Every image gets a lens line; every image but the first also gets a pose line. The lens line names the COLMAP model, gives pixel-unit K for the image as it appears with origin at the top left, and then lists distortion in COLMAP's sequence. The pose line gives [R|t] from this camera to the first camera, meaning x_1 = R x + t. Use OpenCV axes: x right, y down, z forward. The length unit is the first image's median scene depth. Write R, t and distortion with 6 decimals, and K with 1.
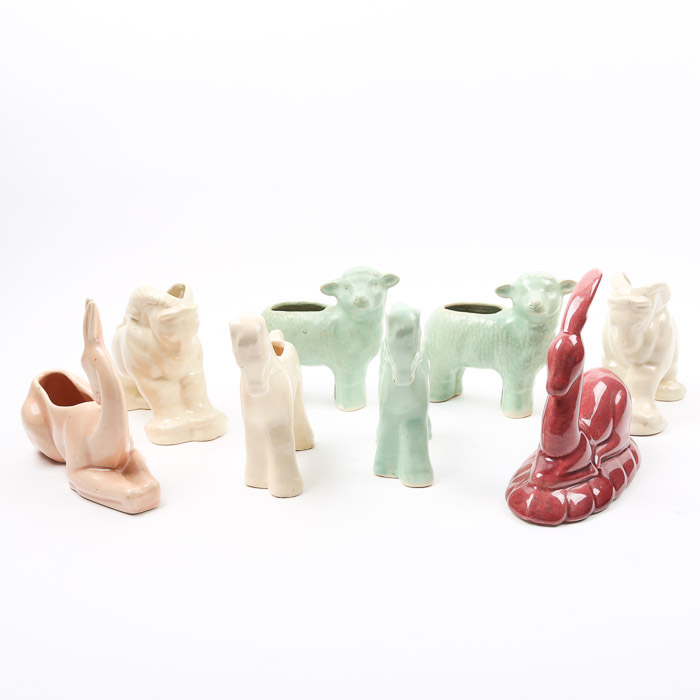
lens RADIAL K [[777.3, 0, 350.8], [0, 777.3, 350.6], [0, 0, 1]] dist [-0.133656, 0.000000]
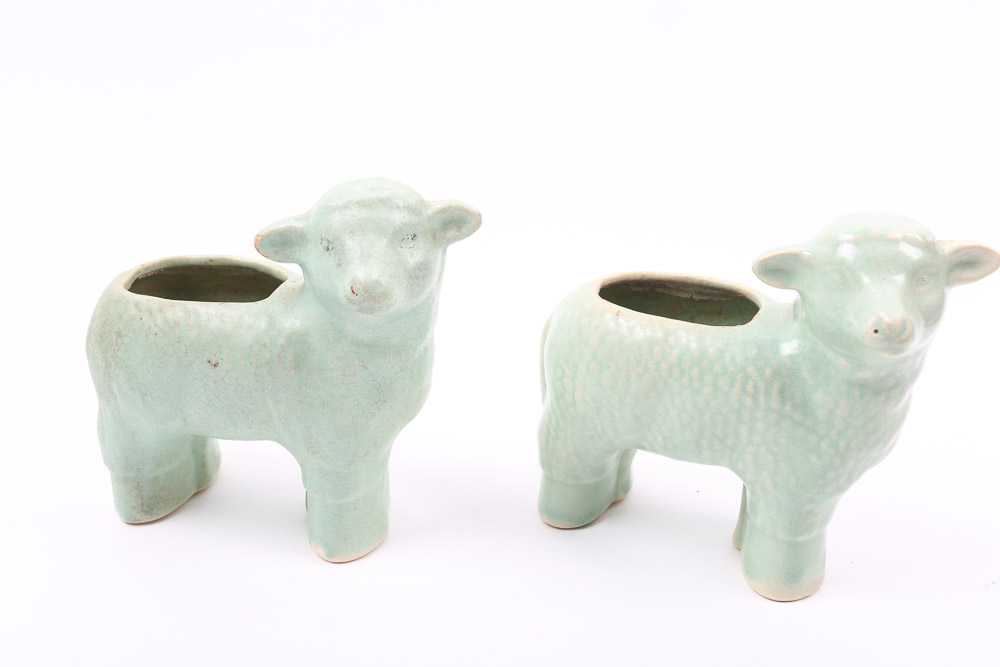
lens RADIAL K [[1089.5, 0, 496.9], [0, 1089.5, 332.8], [0, 0, 1]] dist [-0.007339, 0.000000]
pose [[0.995524, 0.008080, 0.094160, 0.023830], [-0.020066, 0.991692, 0.127060, -0.106102], [-0.092351, -0.128381, 0.987416, 0.508277]]
